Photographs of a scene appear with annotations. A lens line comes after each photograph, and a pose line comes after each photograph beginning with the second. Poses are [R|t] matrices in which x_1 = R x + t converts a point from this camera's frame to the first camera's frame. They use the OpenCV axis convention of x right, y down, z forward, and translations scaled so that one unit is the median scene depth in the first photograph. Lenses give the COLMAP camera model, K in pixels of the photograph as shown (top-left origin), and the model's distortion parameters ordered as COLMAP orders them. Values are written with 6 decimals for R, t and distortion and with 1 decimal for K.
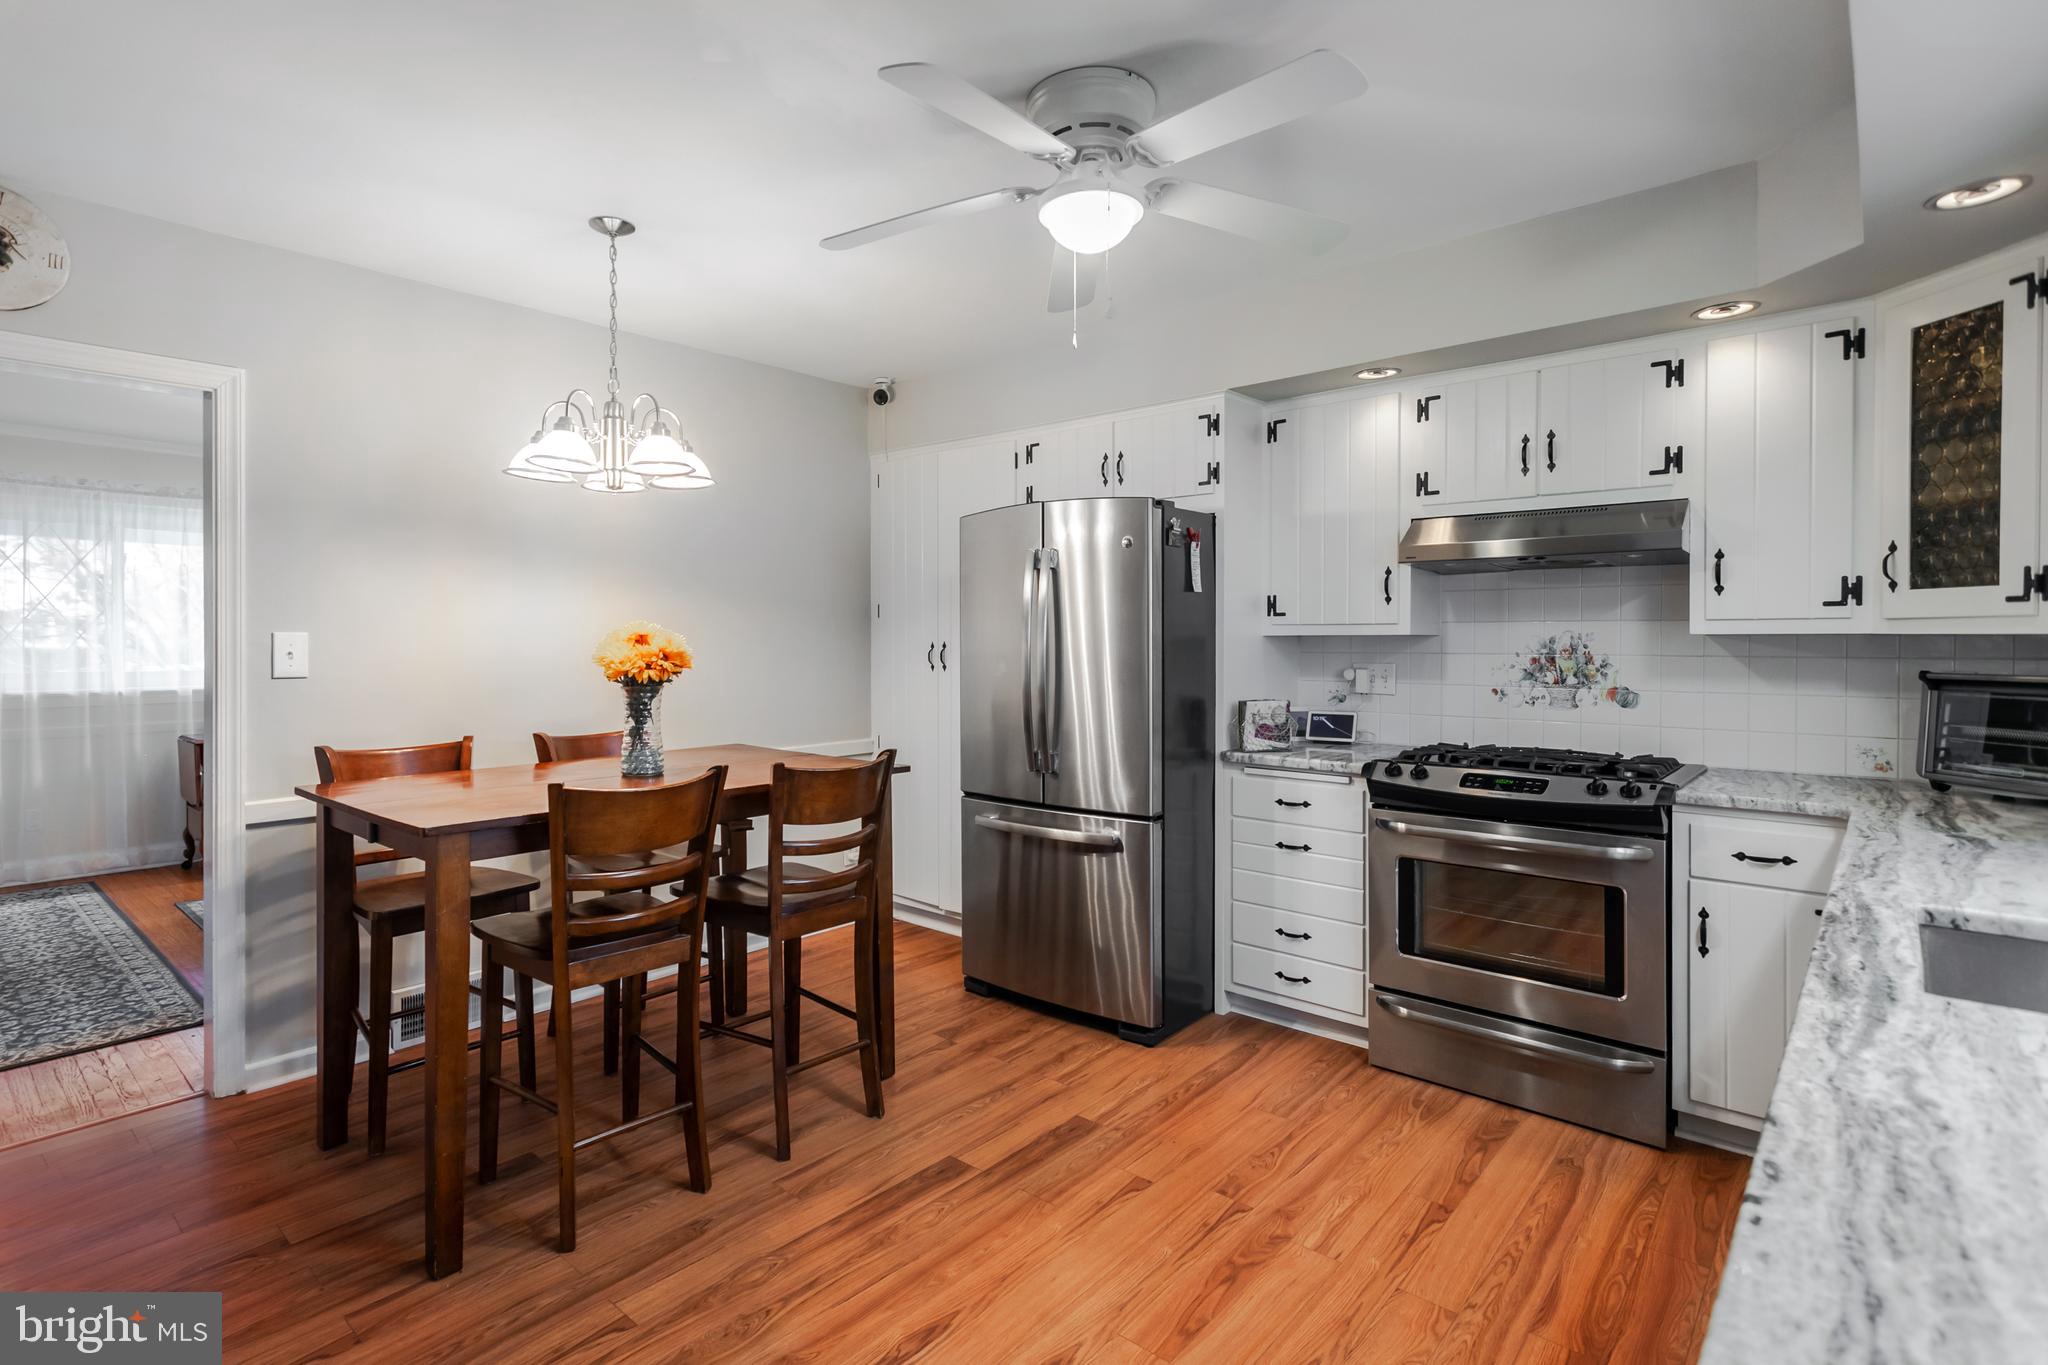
lens RADIAL K [[1002.9, 0, 962.2], [0, 1002.9, 620.8], [0, 0, 1]] dist [-0.002544, 0.002838]
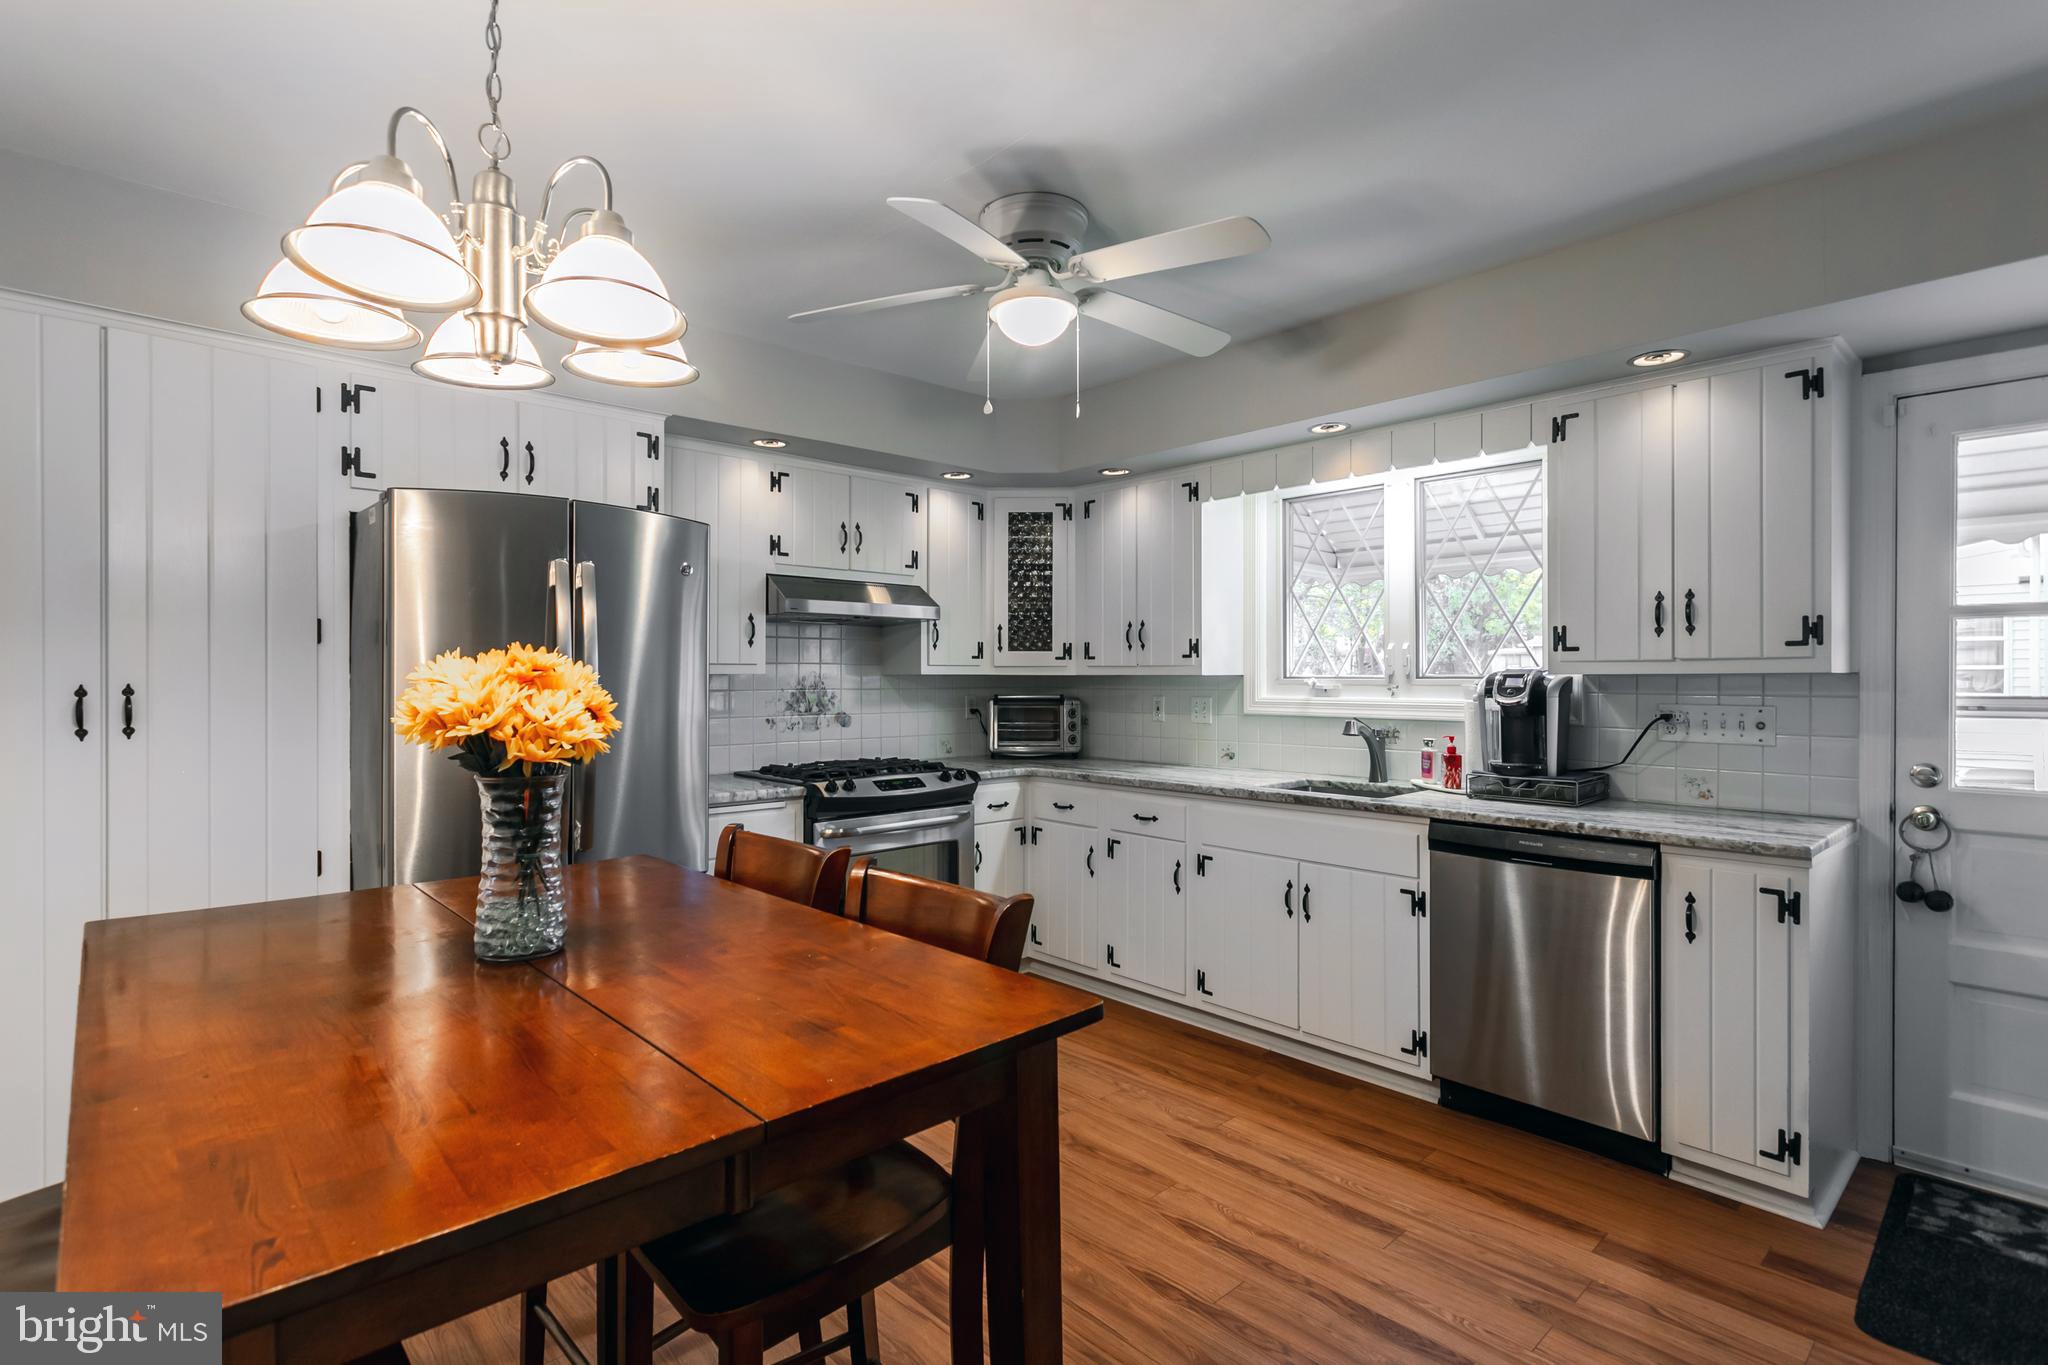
lens RADIAL K [[1002.9, 0, 1011.0], [0, 1002.9, 676.9], [0, 0, 1]] dist [-0.002544, 0.002838]
pose [[0.085589, 0.001126, 0.996330, -0.792465], [-0.018920, 0.999821, 0.000495, 0.012986], [-0.996151, -0.018893, 0.085595, 0.719909]]
